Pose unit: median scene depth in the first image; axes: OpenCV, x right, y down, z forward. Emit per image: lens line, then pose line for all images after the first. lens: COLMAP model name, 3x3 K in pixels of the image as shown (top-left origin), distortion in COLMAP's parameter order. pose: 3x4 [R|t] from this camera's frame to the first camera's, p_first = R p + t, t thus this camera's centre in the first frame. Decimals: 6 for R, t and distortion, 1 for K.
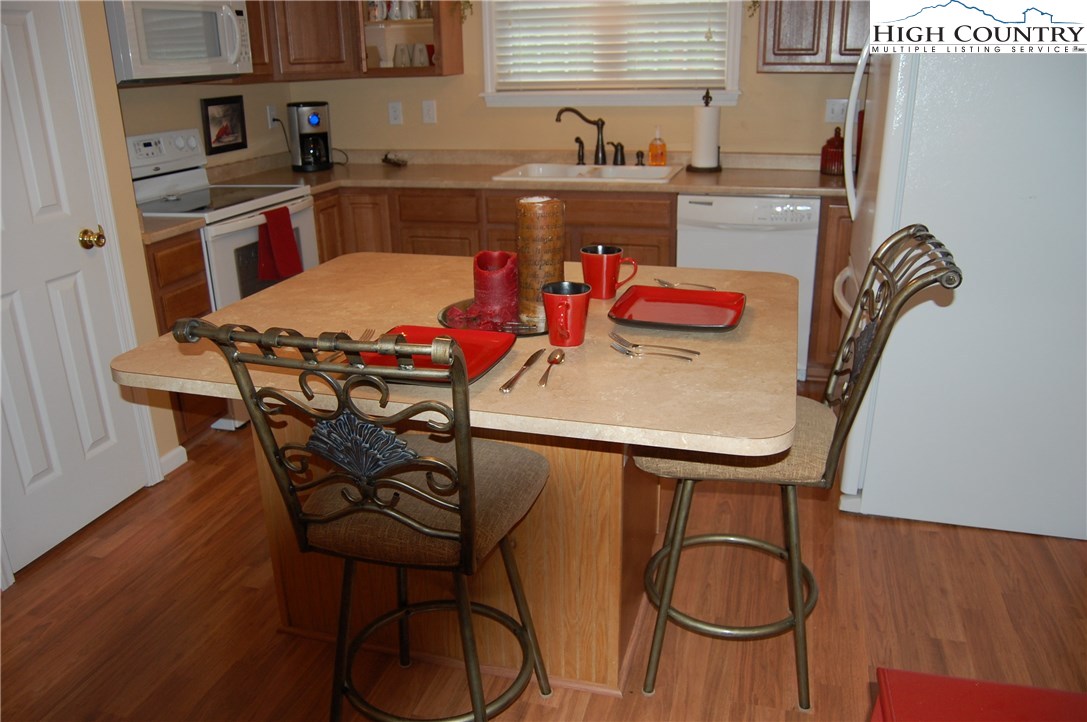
lens RADIAL K [[848.6, 0, 539.5], [0, 848.6, 353.2], [0, 0, 1]] dist [-0.092379, 0.030631]
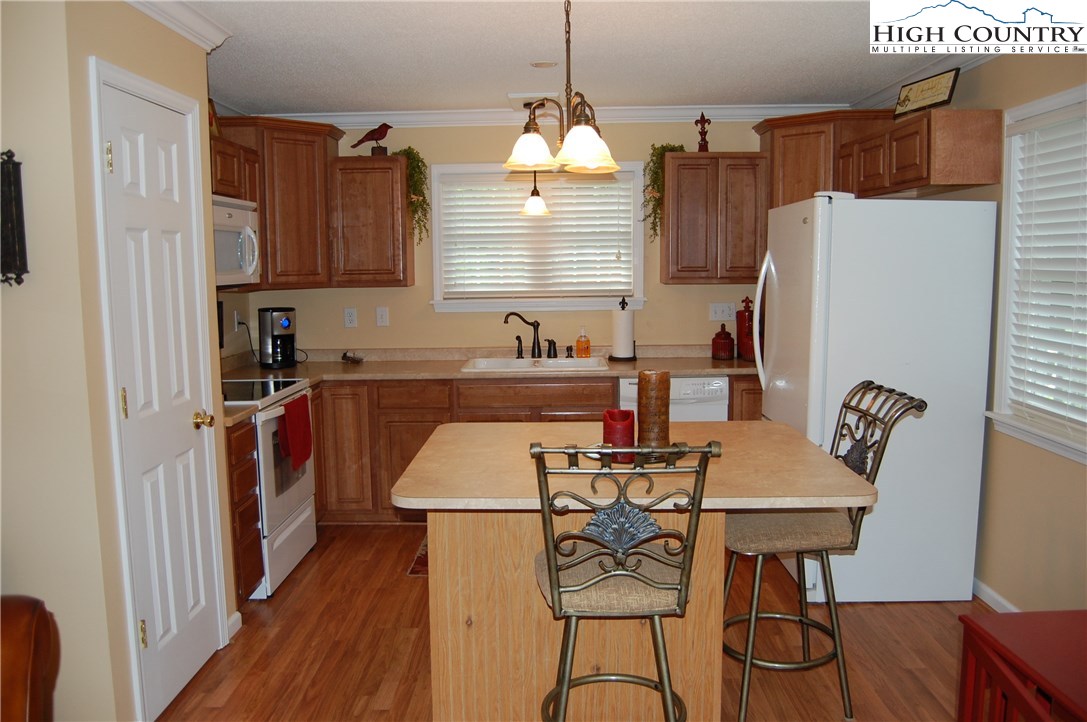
lens RADIAL K [[848.6, 0, 544.8], [0, 848.6, 355.1], [0, 0, 1]] dist [-0.092379, 0.030631]
pose [[0.963359, -0.019440, 0.267509, -0.255395], [0.081261, 0.971647, -0.222031, 0.046631], [-0.255608, 0.235634, 0.937625, -0.153519]]
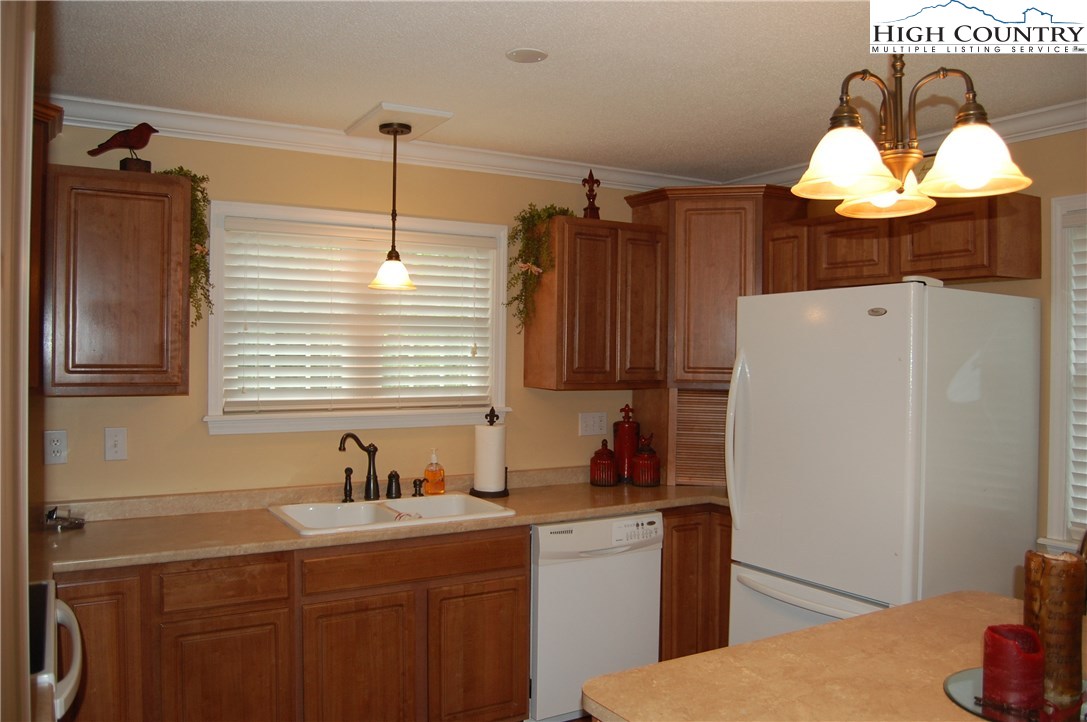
lens RADIAL K [[848.6, 0, 539.1], [0, 848.6, 357.1], [0, 0, 1]] dist [-0.092379, 0.030631]
pose [[0.682978, 0.024726, 0.730021, -0.436780], [0.222635, 0.944825, -0.240289, -0.128605], [-0.695683, 0.326640, 0.639790, 0.341767]]
